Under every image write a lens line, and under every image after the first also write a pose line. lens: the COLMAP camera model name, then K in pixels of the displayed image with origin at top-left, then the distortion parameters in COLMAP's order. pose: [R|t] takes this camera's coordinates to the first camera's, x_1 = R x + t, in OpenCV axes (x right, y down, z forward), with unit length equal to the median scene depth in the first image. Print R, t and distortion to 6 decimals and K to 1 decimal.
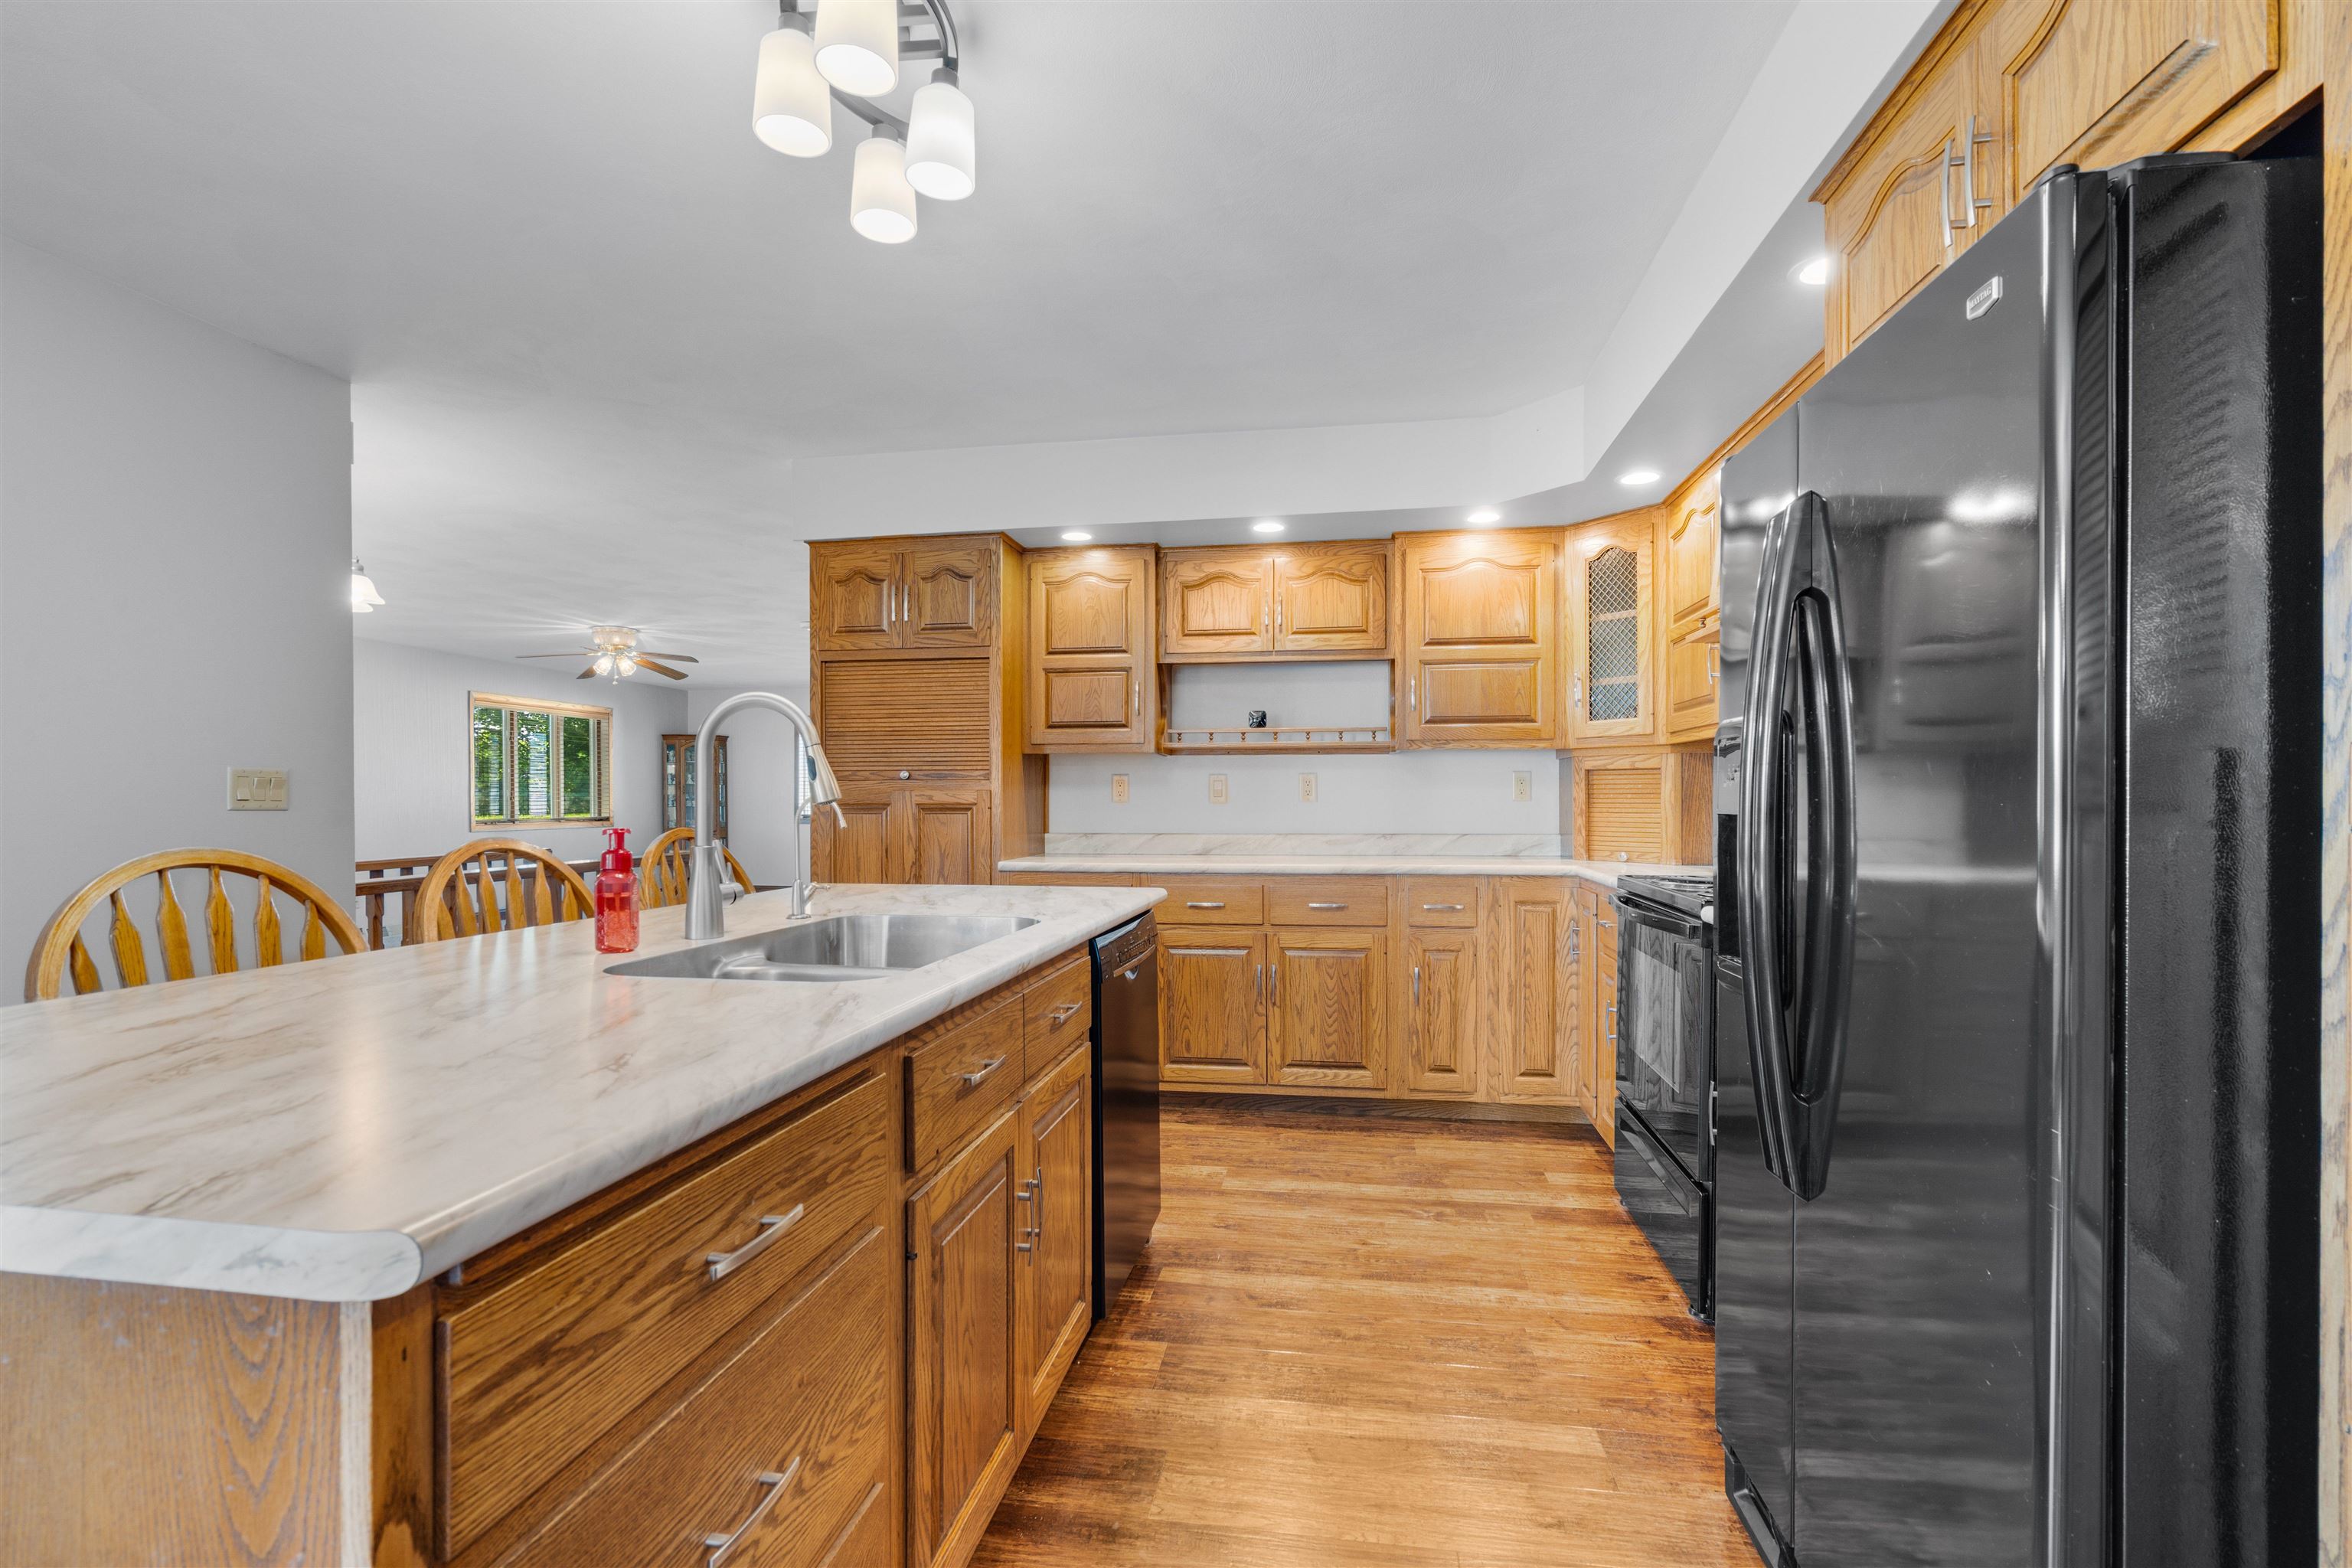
lens RADIAL K [[1062.9, 0, 1182.8], [0, 1062.9, 797.5], [0, 0, 1]] dist [-0.001867, 0.000507]
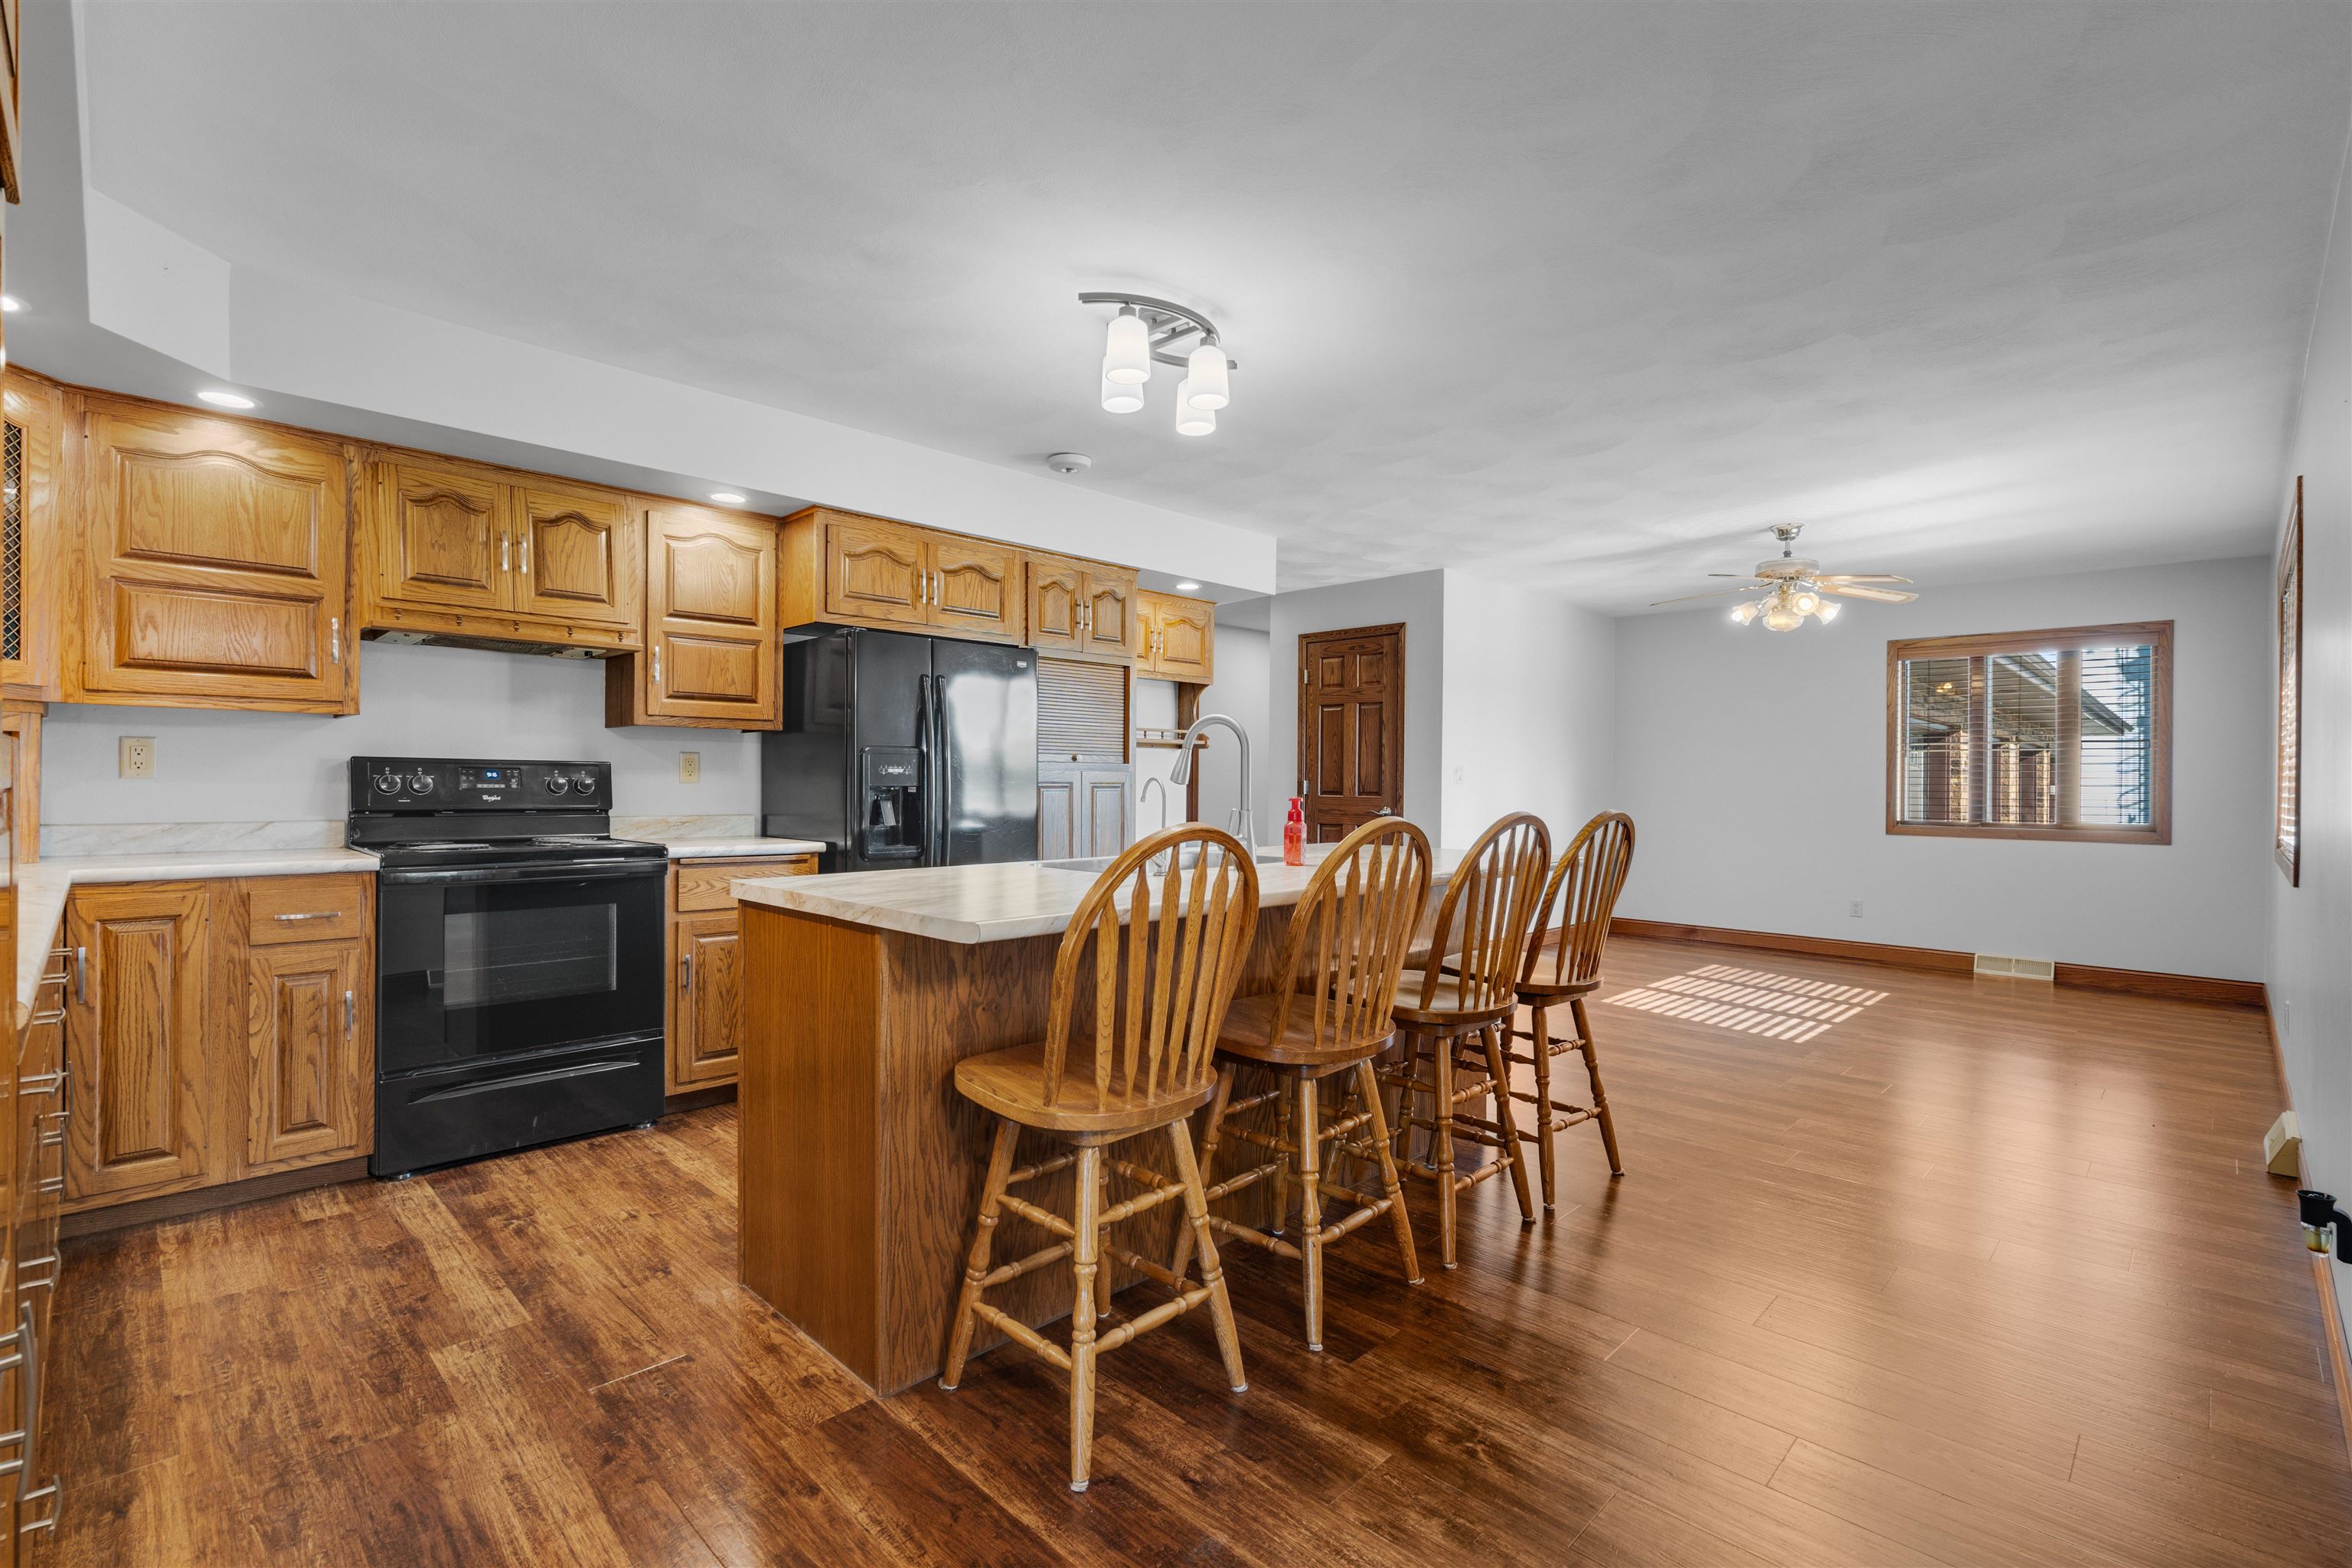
lens RADIAL K [[1062.9, 0, 1182.9], [0, 1062.9, 778.9], [0, 0, 1]] dist [-0.001867, 0.000507]
pose [[-0.816353, 0.001105, 0.577553, -0.770619], [-0.003550, 0.999970, -0.006931, 0.011684], [-0.577543, -0.007708, -0.816324, 1.414028]]
